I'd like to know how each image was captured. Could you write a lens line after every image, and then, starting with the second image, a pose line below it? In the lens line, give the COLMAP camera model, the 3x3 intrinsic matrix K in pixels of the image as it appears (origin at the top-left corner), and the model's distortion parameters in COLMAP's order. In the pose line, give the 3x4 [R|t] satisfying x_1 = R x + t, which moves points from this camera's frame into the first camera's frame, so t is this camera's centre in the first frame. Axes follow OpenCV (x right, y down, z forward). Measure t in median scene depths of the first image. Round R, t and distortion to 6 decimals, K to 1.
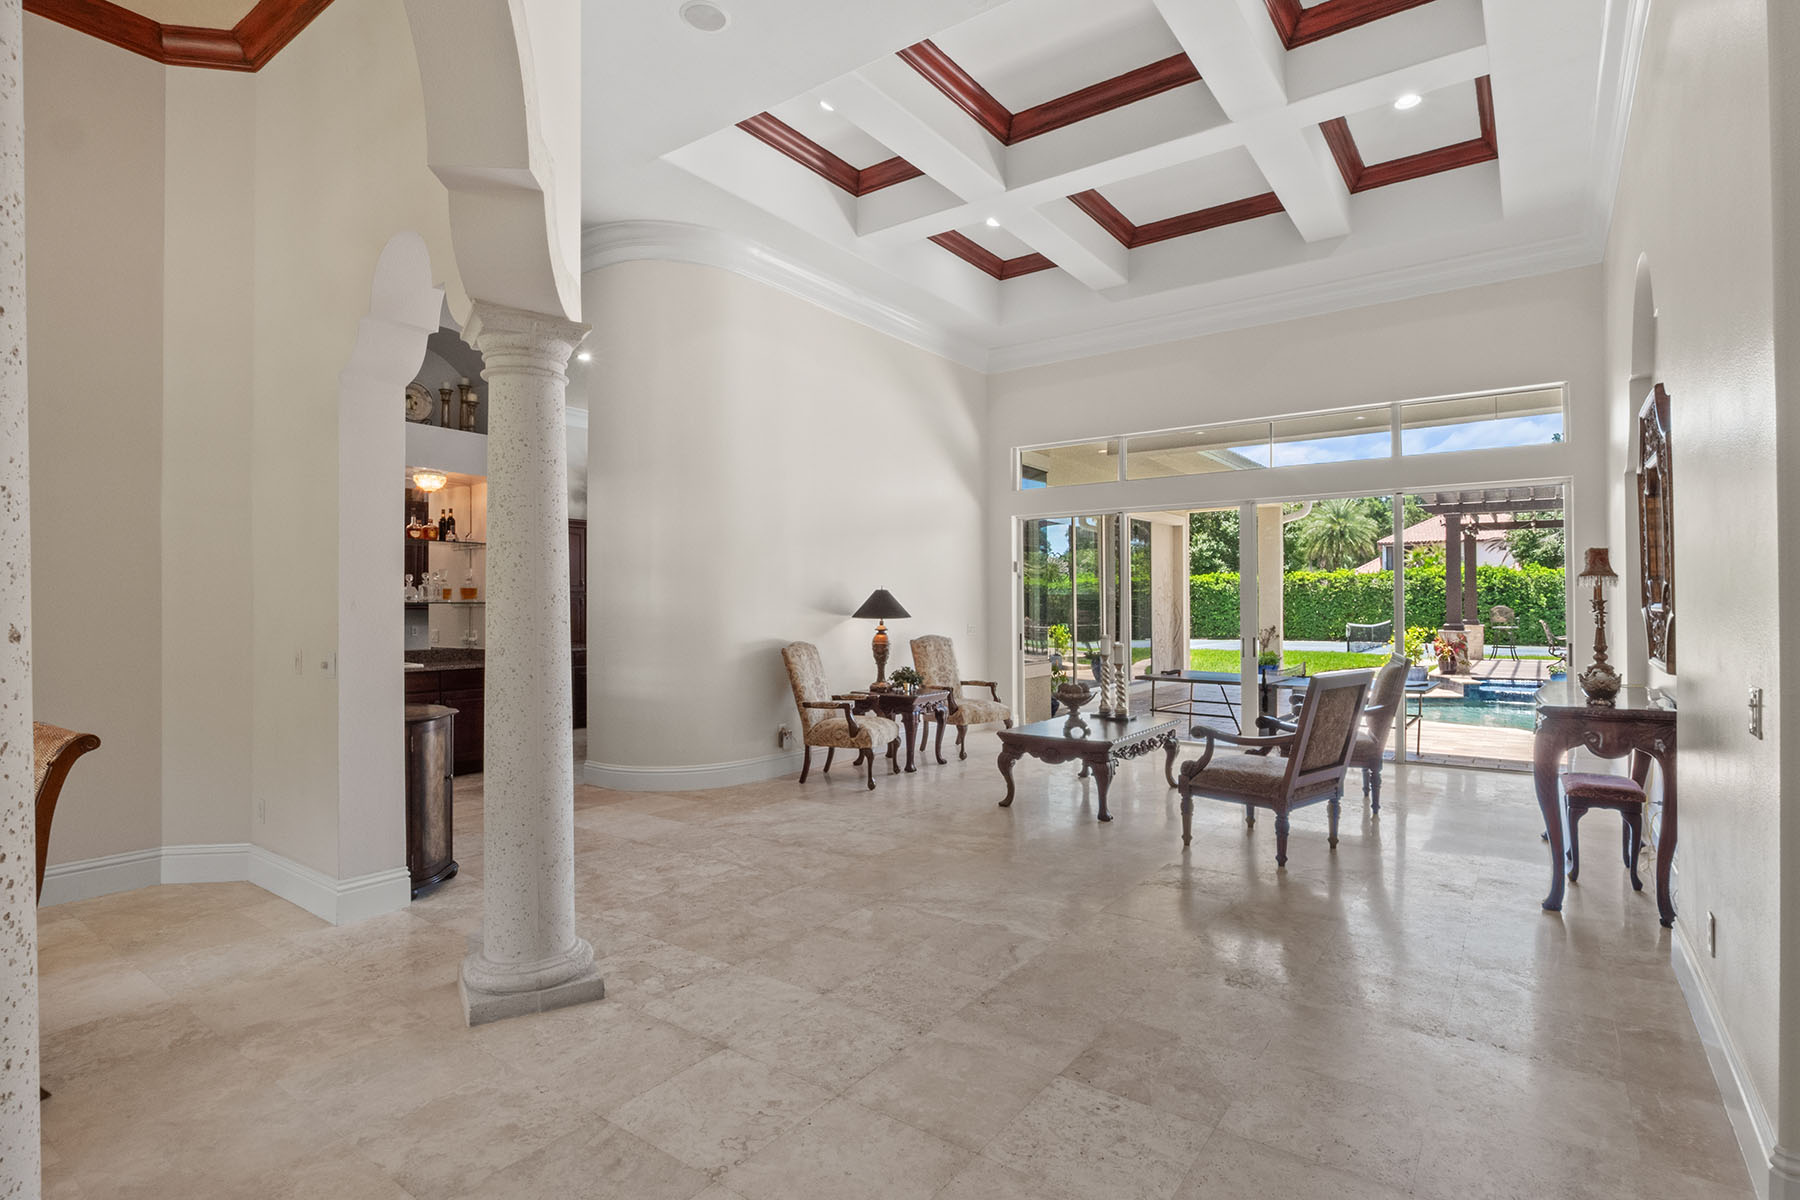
lens RADIAL K [[876.5, 0, 909.8], [0, 876.5, 601.9], [0, 0, 1]] dist [0.000236, -0.009859]
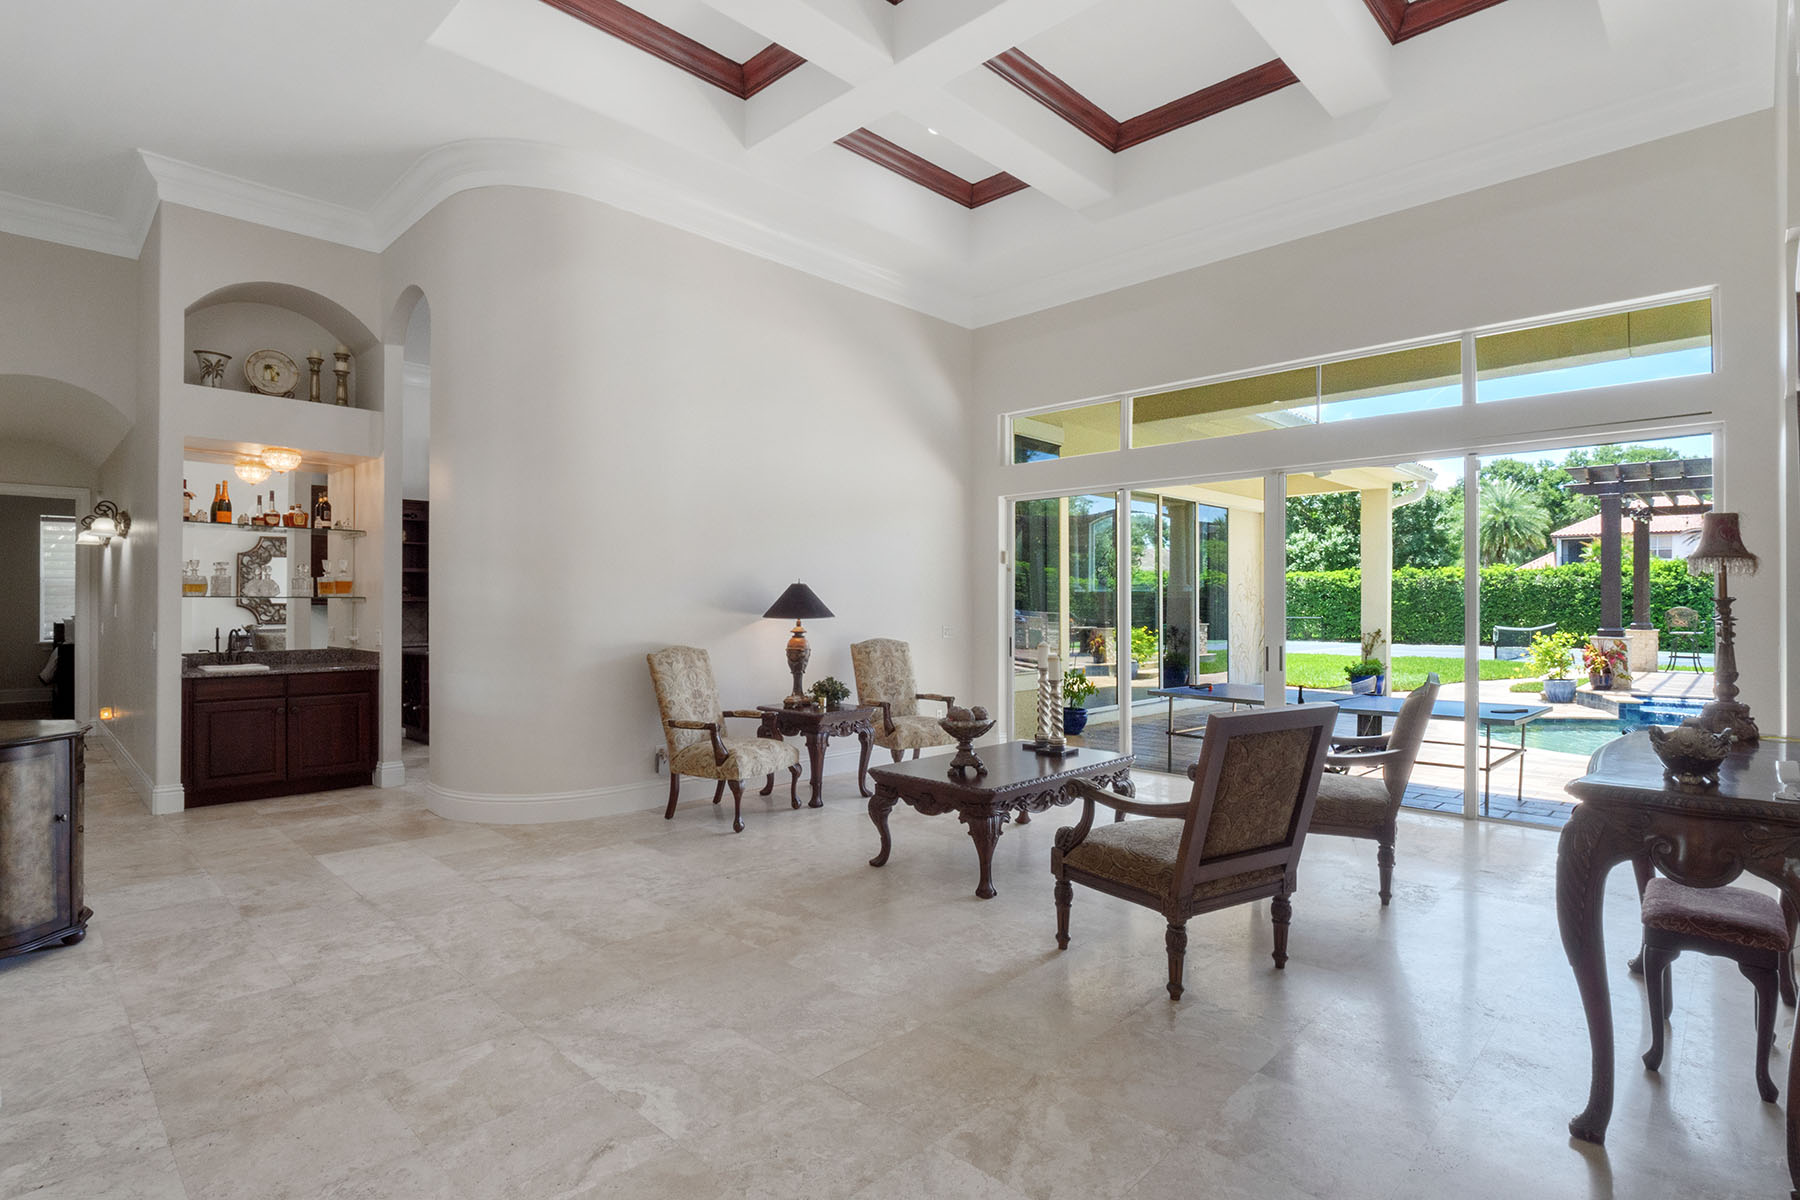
lens RADIAL K [[887.3, 0, 908.1], [0, 887.3, 606.6], [0, 0, 1]] dist [-0.011542, 0.000851]
pose [[0.989442, 0.005026, -0.144842, 0.208512], [-0.003879, 0.999959, 0.008202, 0.000576], [0.144877, -0.007553, 0.989421, 0.204087]]
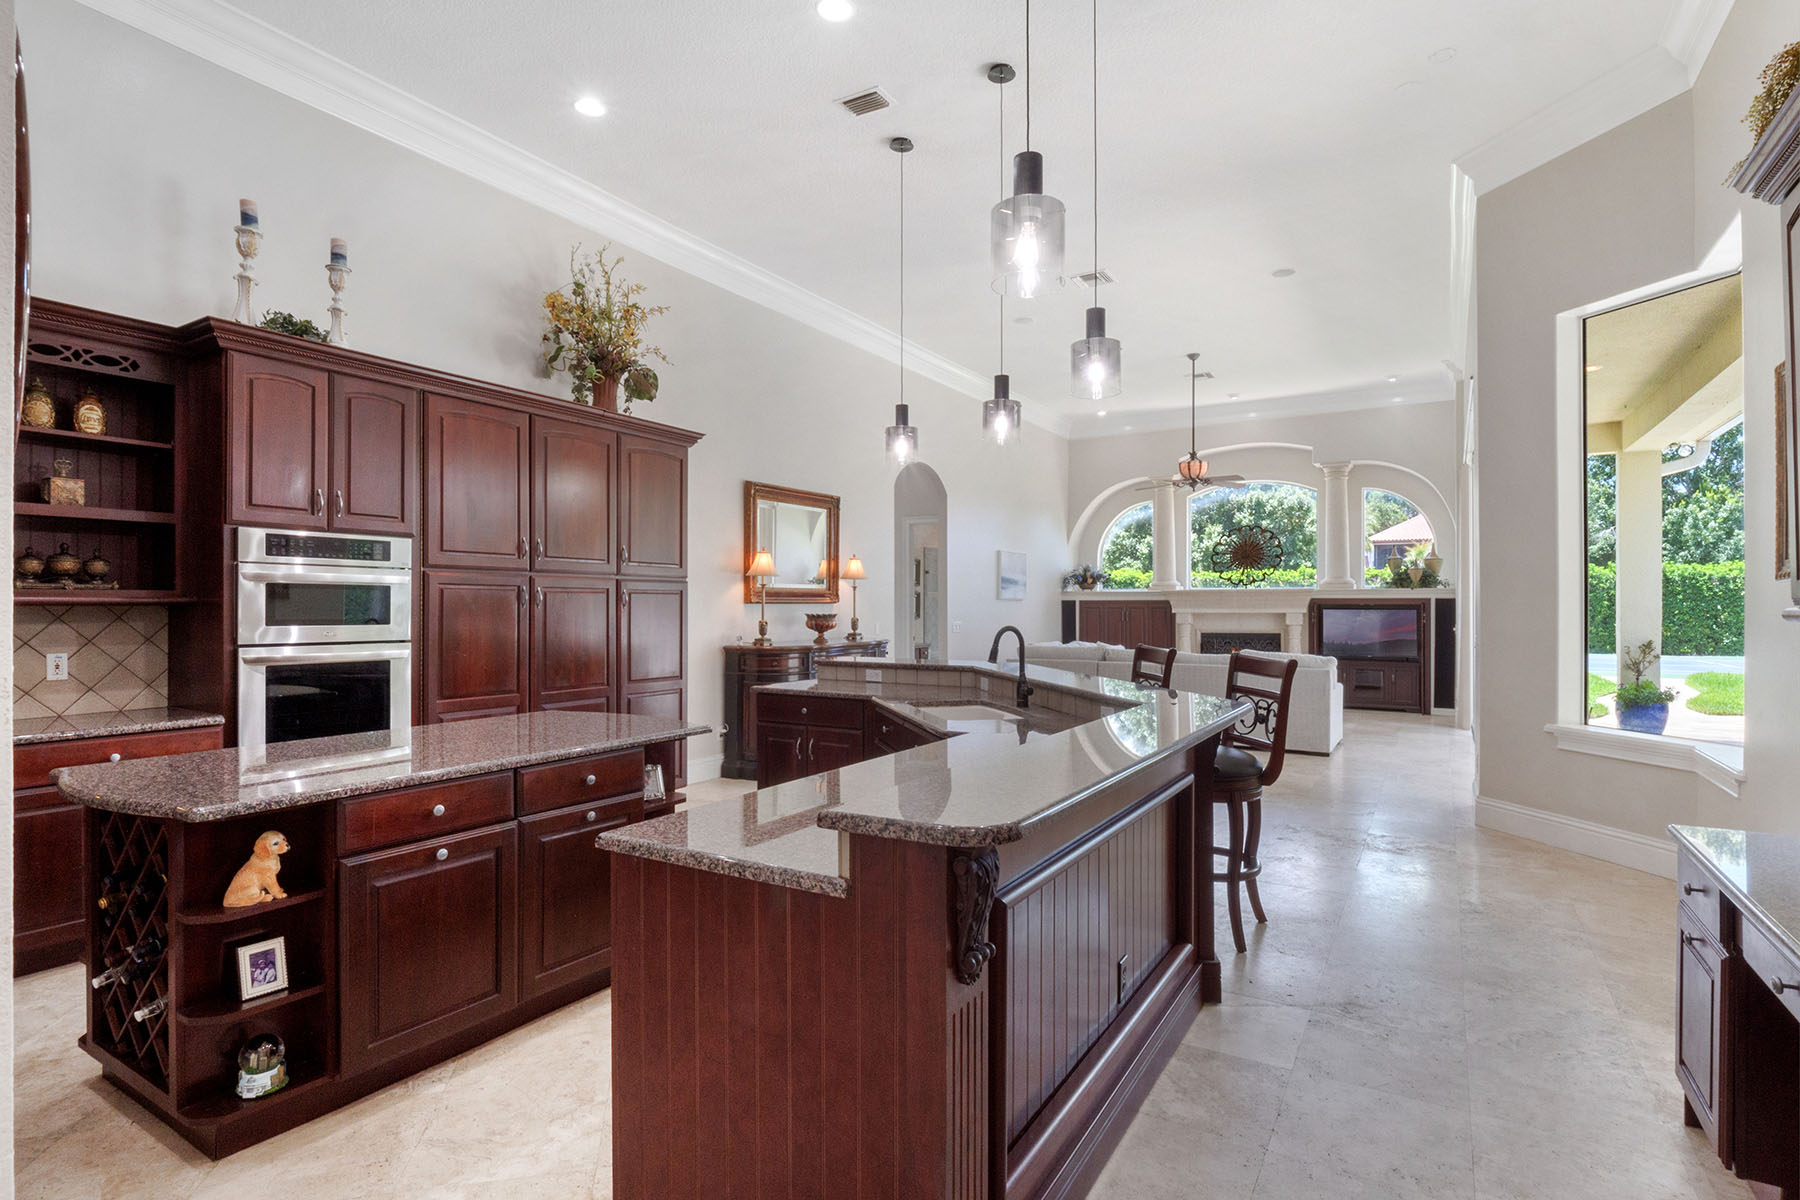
lens RADIAL K [[892.4, 0, 906.1], [0, 892.4, 609.6], [0, 0, 1]] dist [-0.015224, -0.000392]
pose [[0.997107, 0.003111, 0.075953, -0.386284], [-0.003771, 0.999956, 0.008547, 0.006214], [-0.075923, -0.008809, 0.997075, 0.971282]]
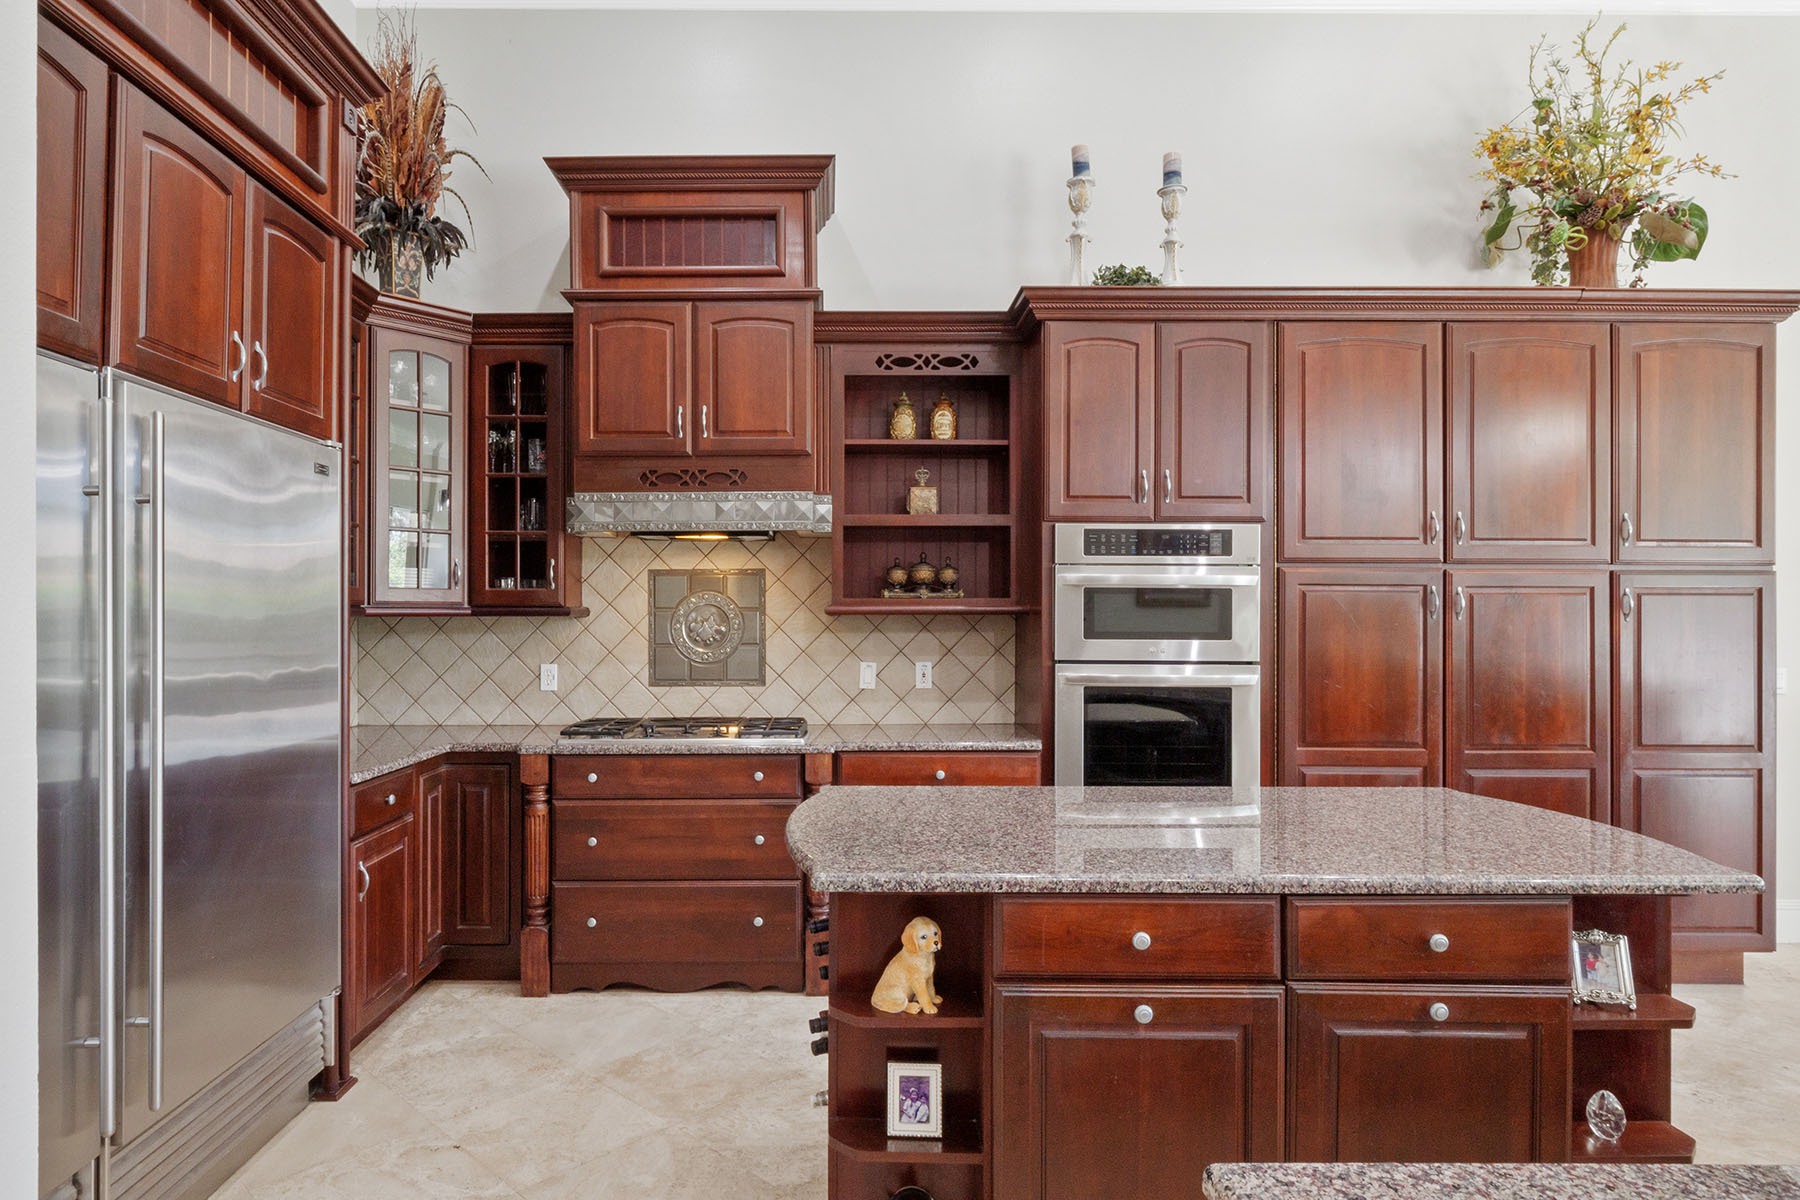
lens RADIAL K [[1011.8, 0, 839.5], [0, 1011.8, 611.6], [0, 0, 1]] dist [0.014924, -0.016519]
pose [[0.576786, 0.000860, -0.816895, -0.381668], [0.000147, 0.999999, 0.001156, 0.007607], [0.816895, -0.000787, 0.576786, 1.138061]]
